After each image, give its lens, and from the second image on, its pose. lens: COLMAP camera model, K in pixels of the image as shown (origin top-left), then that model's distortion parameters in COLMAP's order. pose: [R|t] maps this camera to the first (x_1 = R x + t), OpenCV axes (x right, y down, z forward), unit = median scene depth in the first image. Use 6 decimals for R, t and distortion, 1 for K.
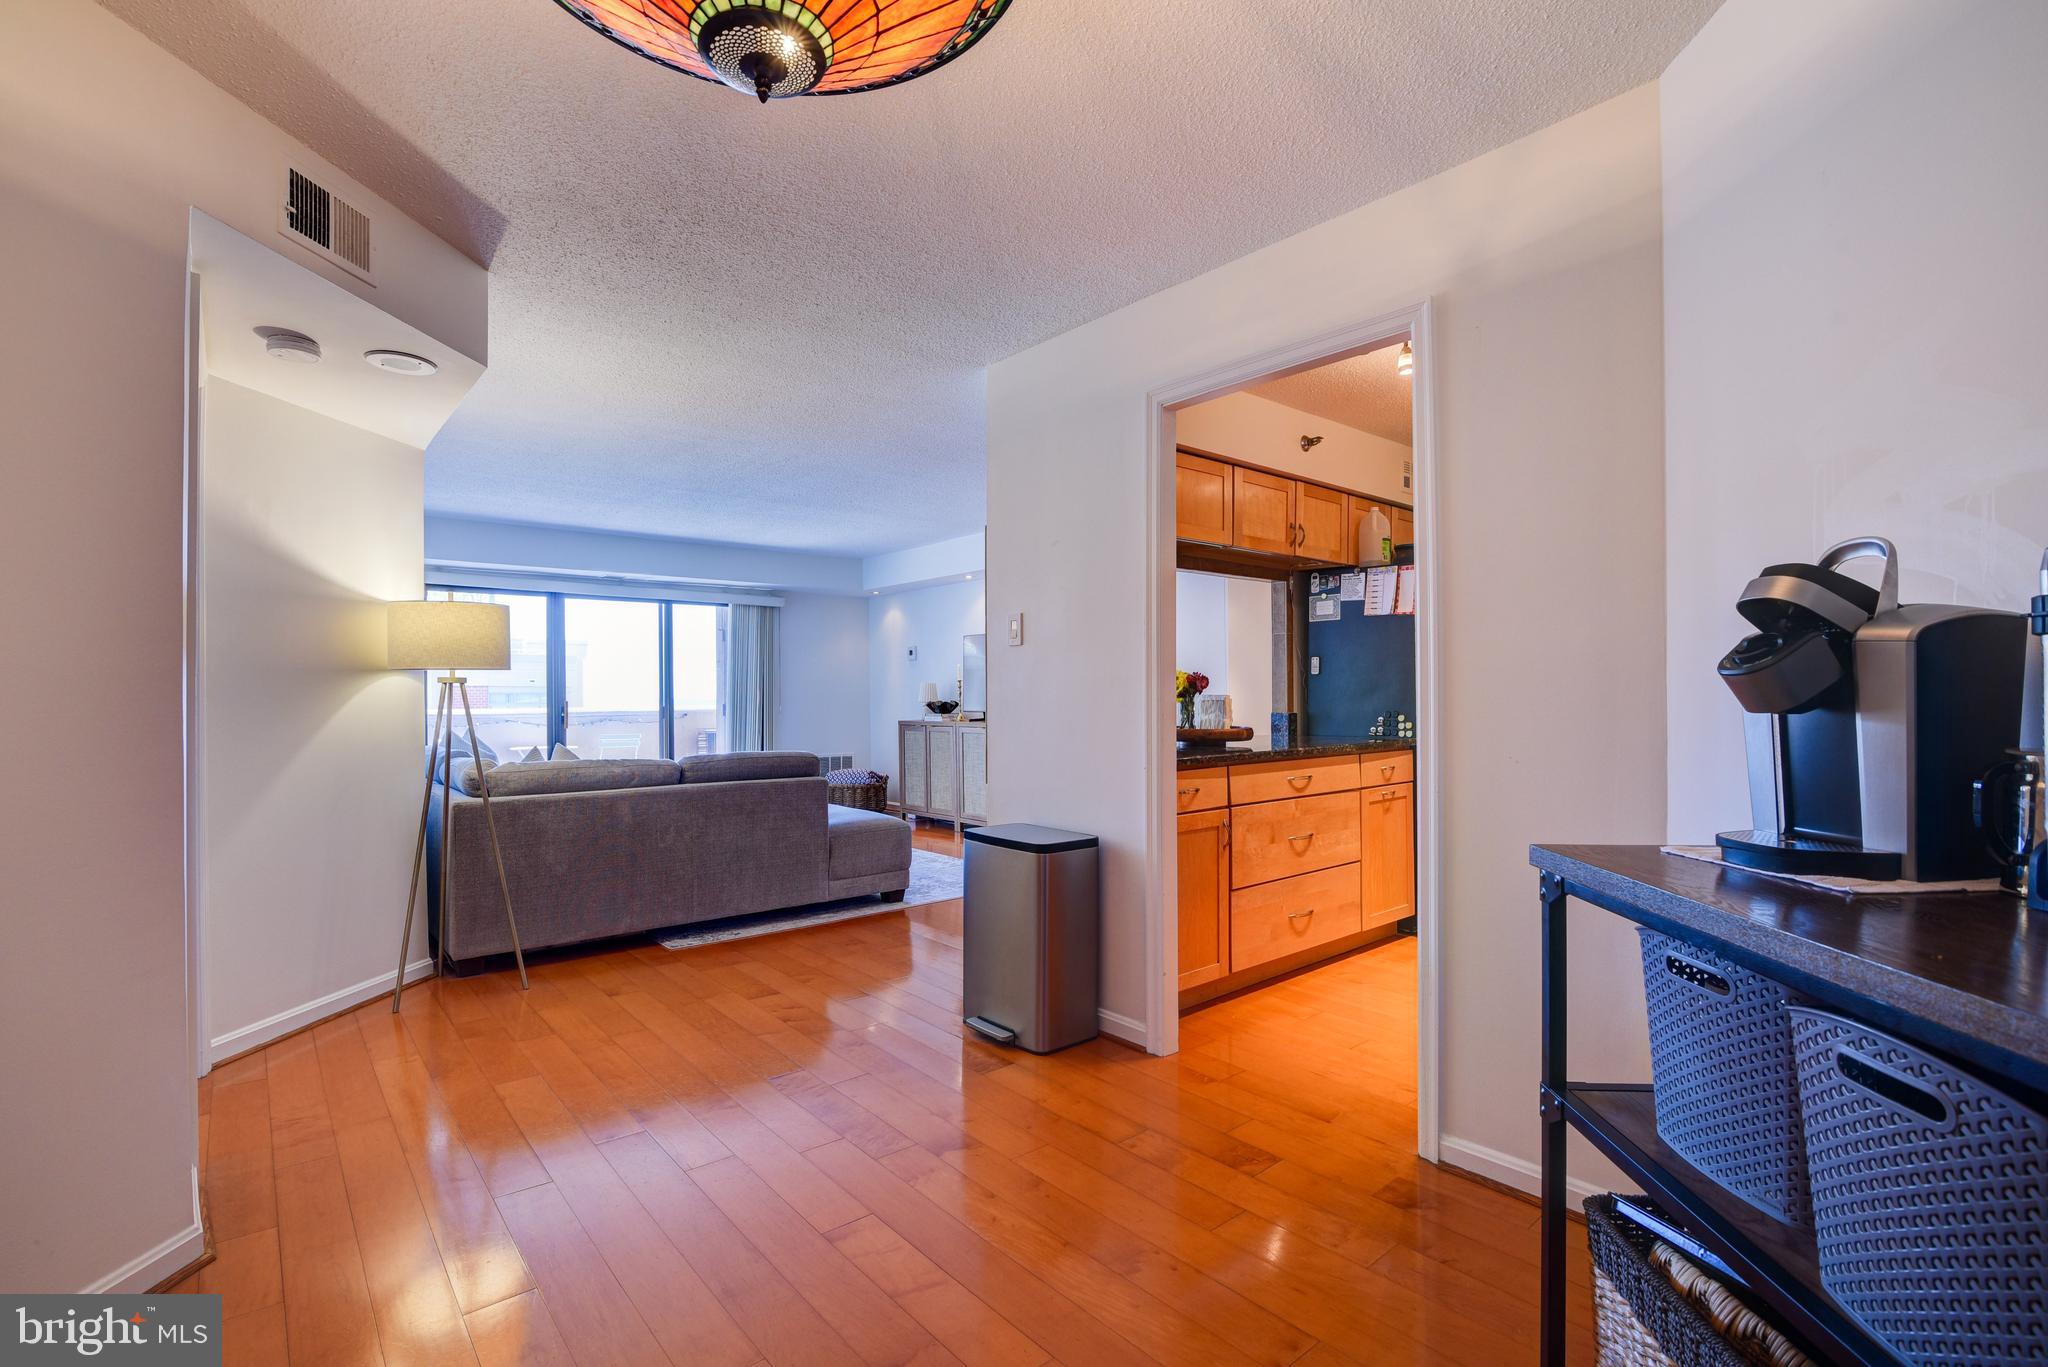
lens RADIAL K [[935.7, 0, 1024.6], [0, 935.7, 694.5], [0, 0, 1]] dist [-0.019787, 0.000958]
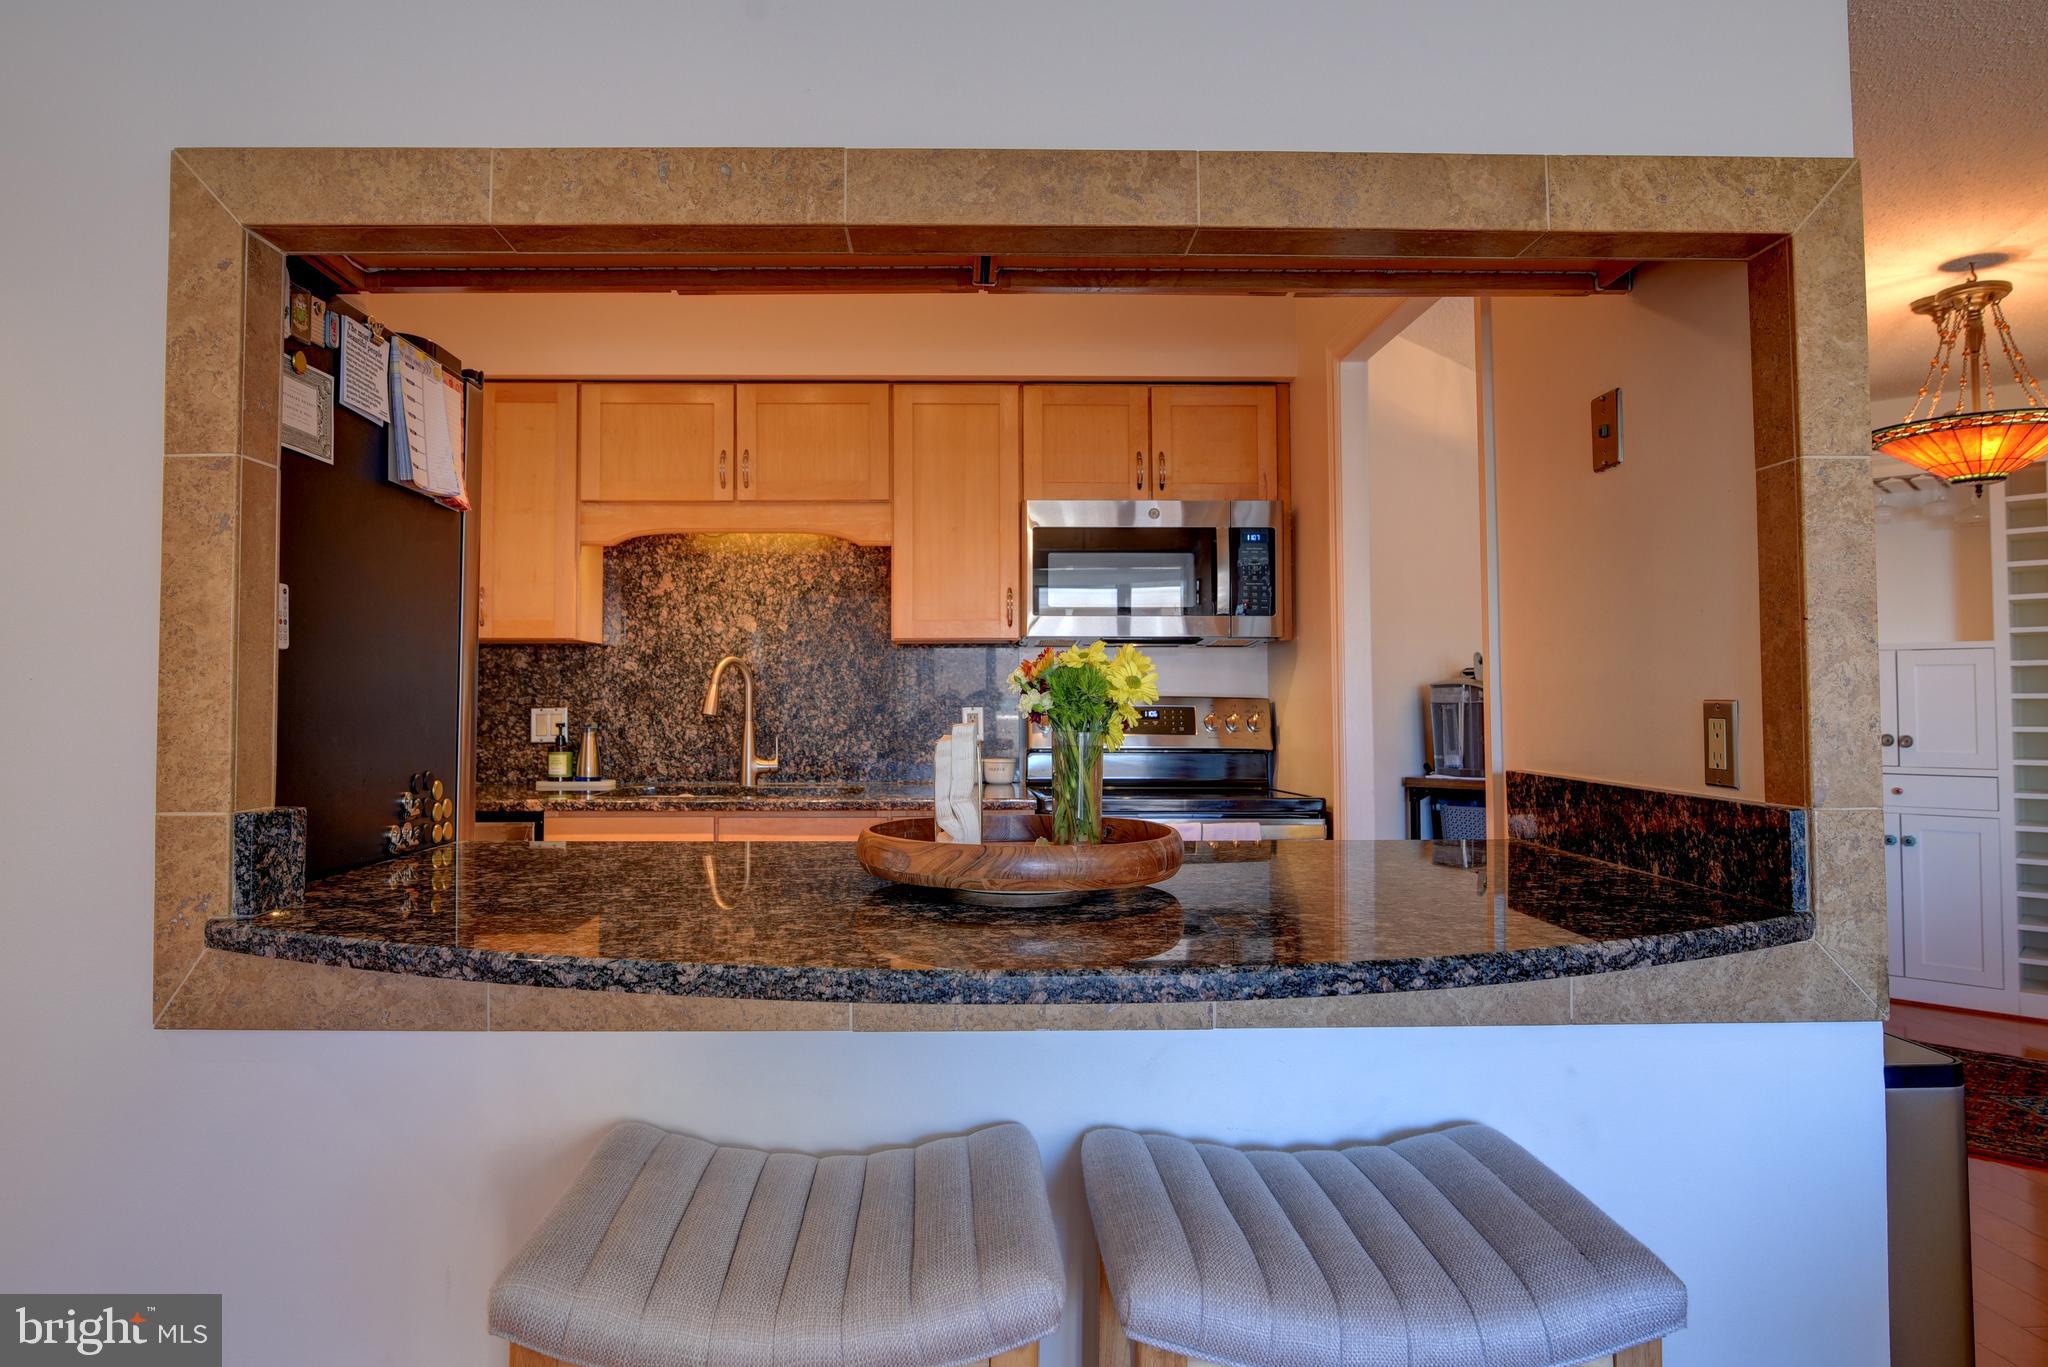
lens RADIAL K [[1226.9, 0, 973.7], [0, 1226.9, 659.7], [0, 0, 1]] dist [-0.011076, 0.001132]
pose [[-0.772253, 0.031222, 0.634547, -0.050703], [0.006571, 0.999131, -0.041163, -0.003913], [-0.635281, -0.027618, -0.771787, 1.177494]]
